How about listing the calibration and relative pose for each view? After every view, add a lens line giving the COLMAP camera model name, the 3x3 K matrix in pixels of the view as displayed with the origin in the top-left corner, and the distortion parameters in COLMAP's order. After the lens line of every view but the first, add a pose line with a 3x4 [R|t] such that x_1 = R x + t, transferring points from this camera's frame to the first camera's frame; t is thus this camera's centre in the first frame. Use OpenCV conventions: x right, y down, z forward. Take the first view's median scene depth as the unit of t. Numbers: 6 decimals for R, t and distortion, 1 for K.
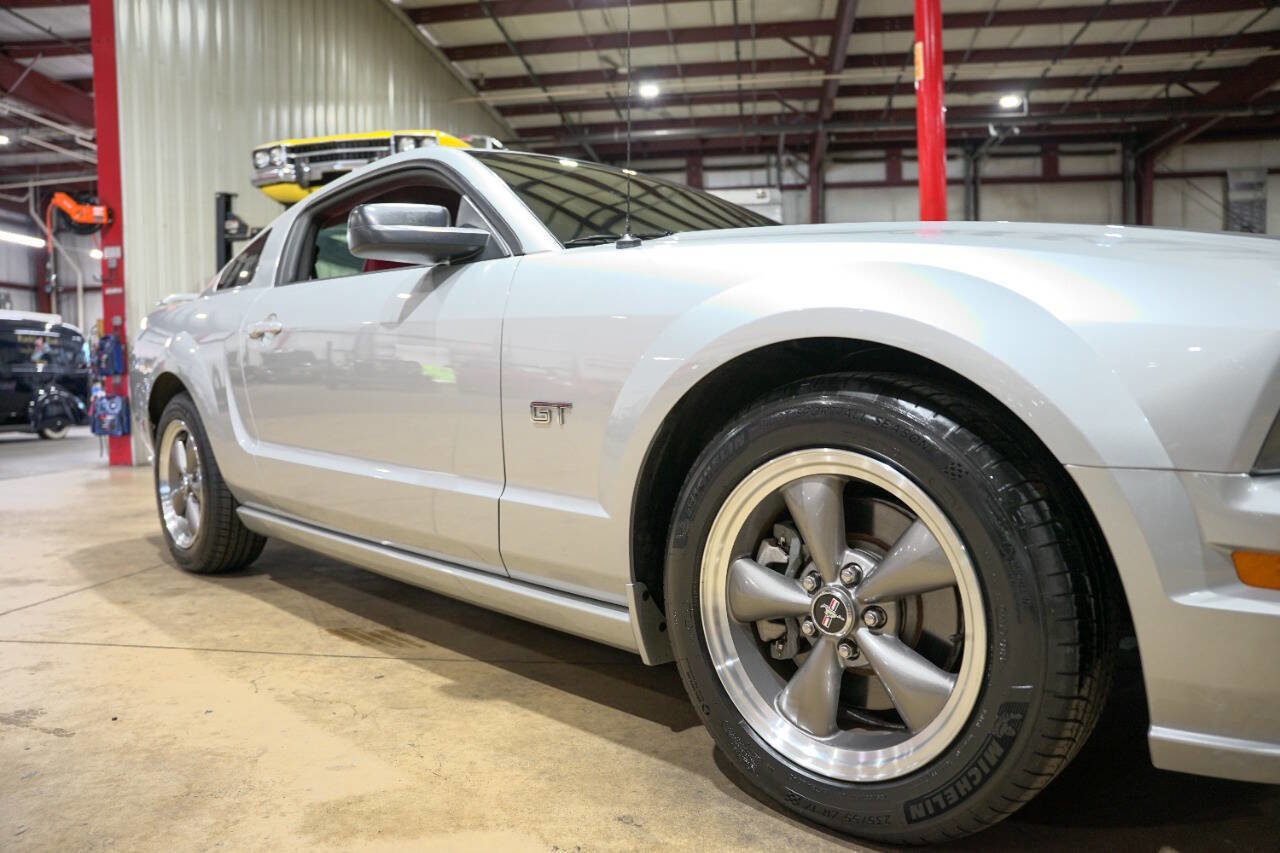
lens RADIAL K [[875.0, 0, 640.0], [0, 875.0, 426.5], [0, 0, 1]] dist [-0.138277, 0.103029]
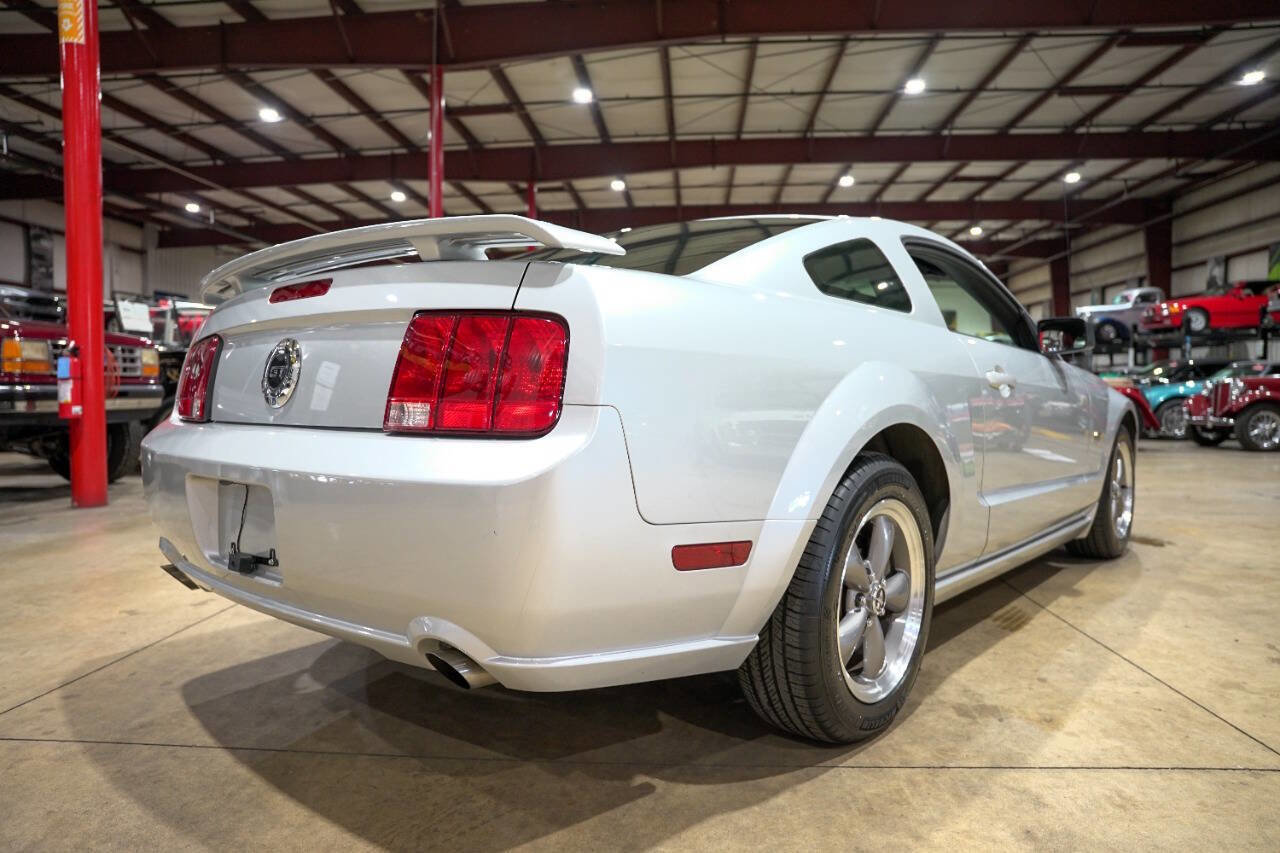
lens RADIAL K [[875.0, 0, 640.0], [0, 875.0, 426.5], [0, 0, 1]] dist [-0.138277, 0.103029]
pose [[-0.071858, -0.025387, 0.997092, -1.590769], [0.048782, 0.998390, 0.028935, -0.121614], [-0.996221, 0.050719, -0.070504, 1.663186]]
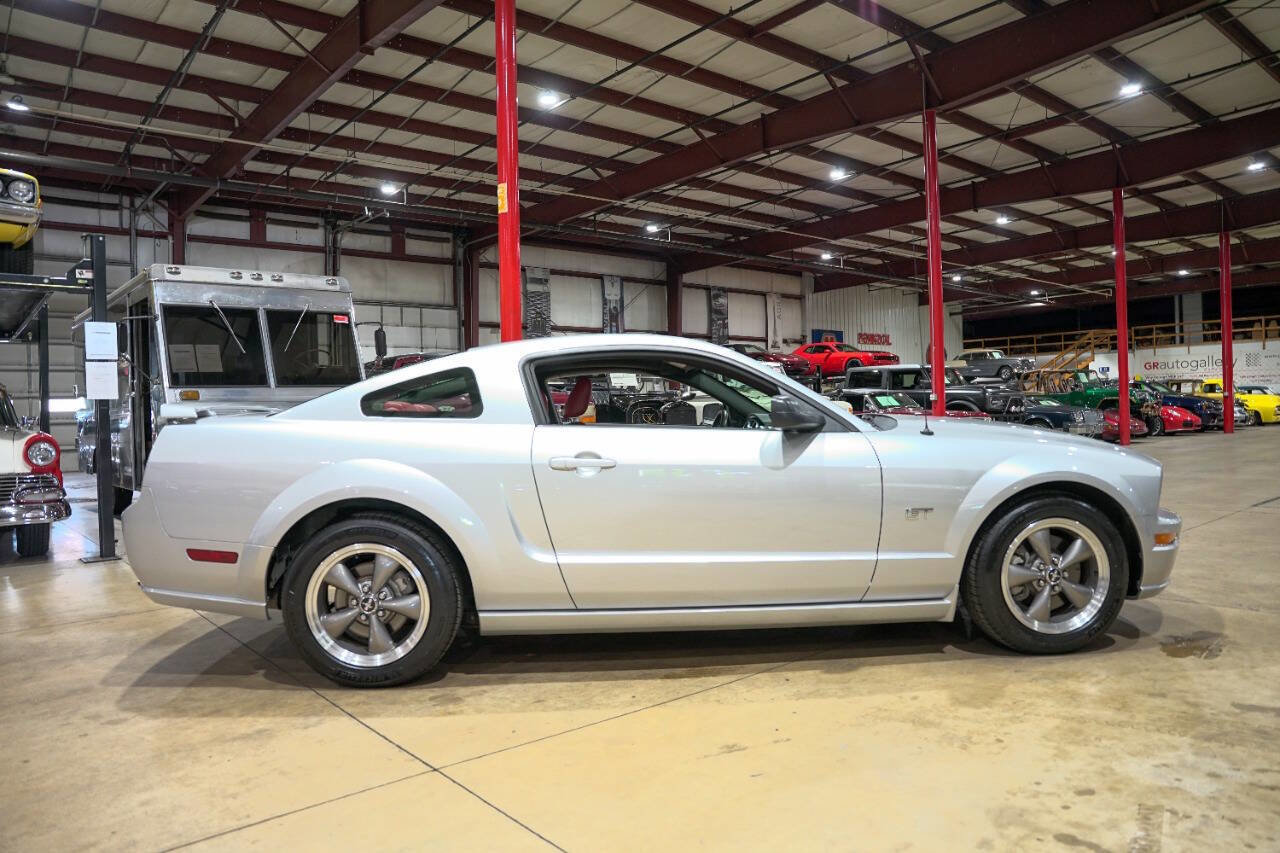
lens RADIAL K [[875.0, 0, 640.0], [0, 875.0, 426.5], [0, 0, 1]] dist [-0.138277, 0.103029]
pose [[0.669498, -0.007463, 0.742776, -1.490674], [0.047341, 0.998345, -0.032641, -0.134173], [-0.741303, 0.057017, 0.668744, 0.058461]]
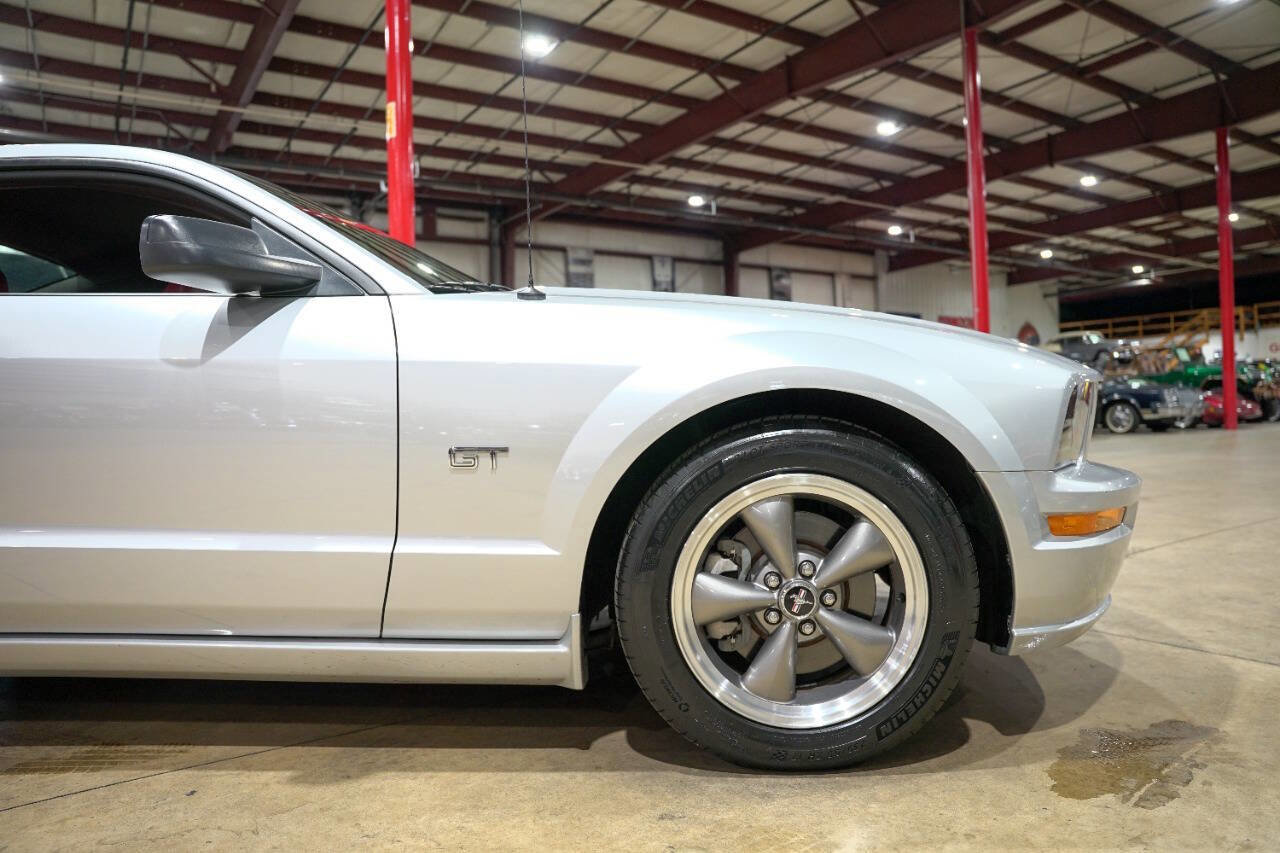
lens RADIAL K [[875.0, 0, 640.0], [0, 875.0, 426.5], [0, 0, 1]] dist [-0.138277, 0.103029]
pose [[0.750140, -0.011898, 0.661172, -0.435632], [0.046672, 0.998297, -0.034988, -0.005678], [-0.659629, 0.057104, 0.749418, 0.090656]]
